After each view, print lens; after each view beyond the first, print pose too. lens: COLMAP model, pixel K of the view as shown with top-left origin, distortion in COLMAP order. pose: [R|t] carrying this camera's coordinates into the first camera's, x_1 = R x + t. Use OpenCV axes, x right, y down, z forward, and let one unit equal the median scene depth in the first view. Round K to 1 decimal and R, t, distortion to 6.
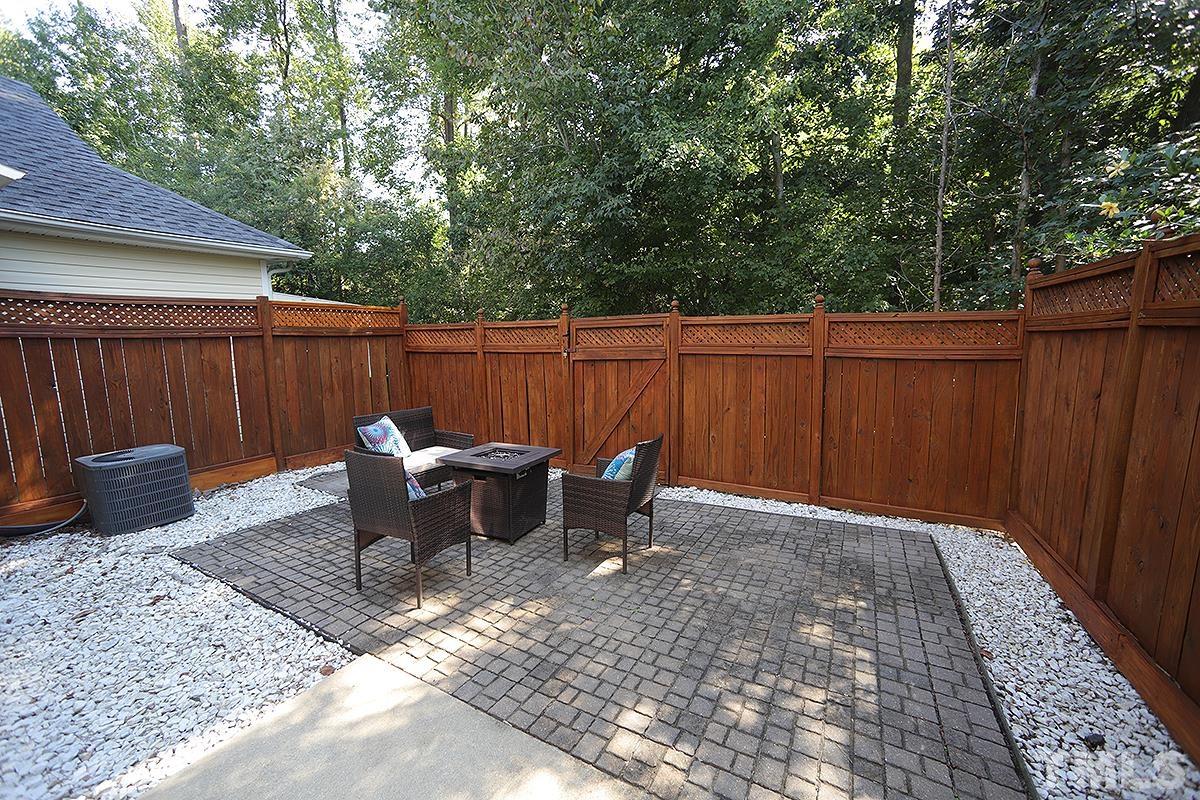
lens RADIAL K [[480.9, 0, 602.4], [0, 480.9, 396.6], [0, 0, 1]] dist [-0.068245, 0.022357]
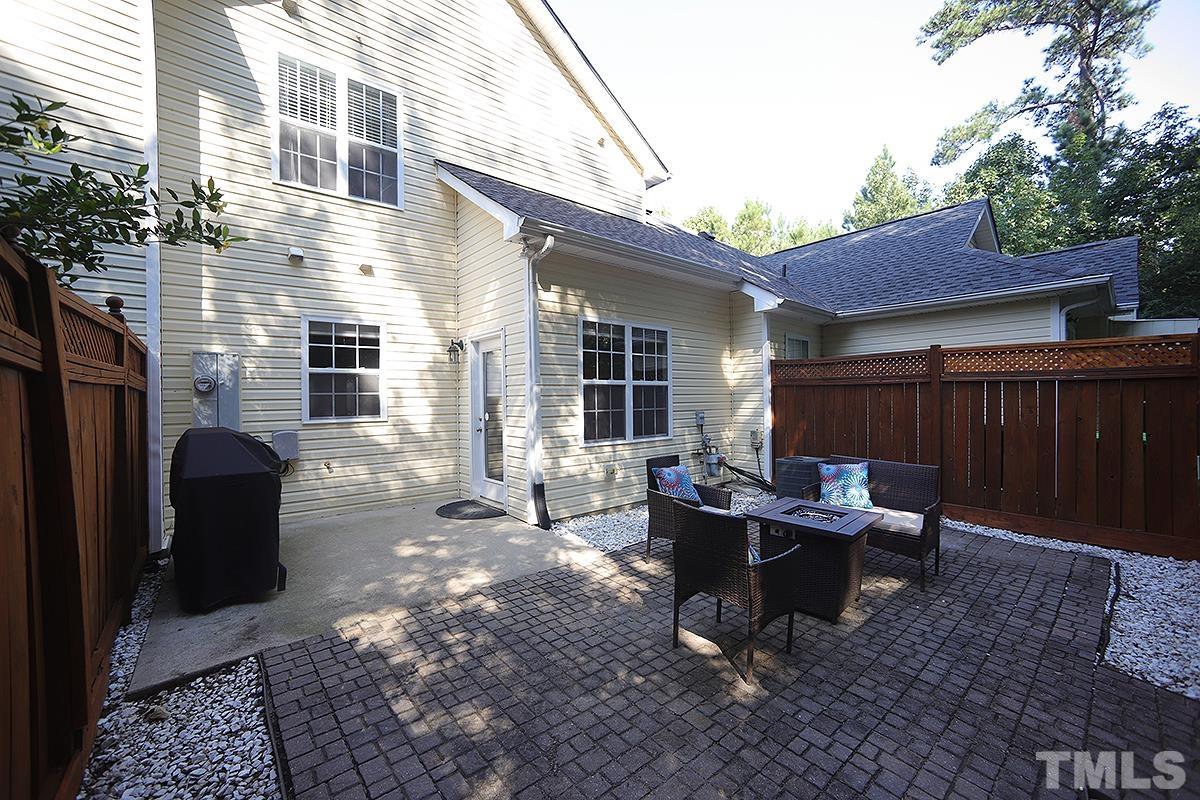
lens RADIAL K [[480.9, 0, 602.4], [0, 480.9, 396.6], [0, 0, 1]] dist [-0.068245, 0.022357]
pose [[-0.354238, 0.014482, -0.935043, 1.236662], [-0.105200, 0.992916, 0.055233, -0.171735], [0.929219, 0.117932, -0.350205, 1.527791]]
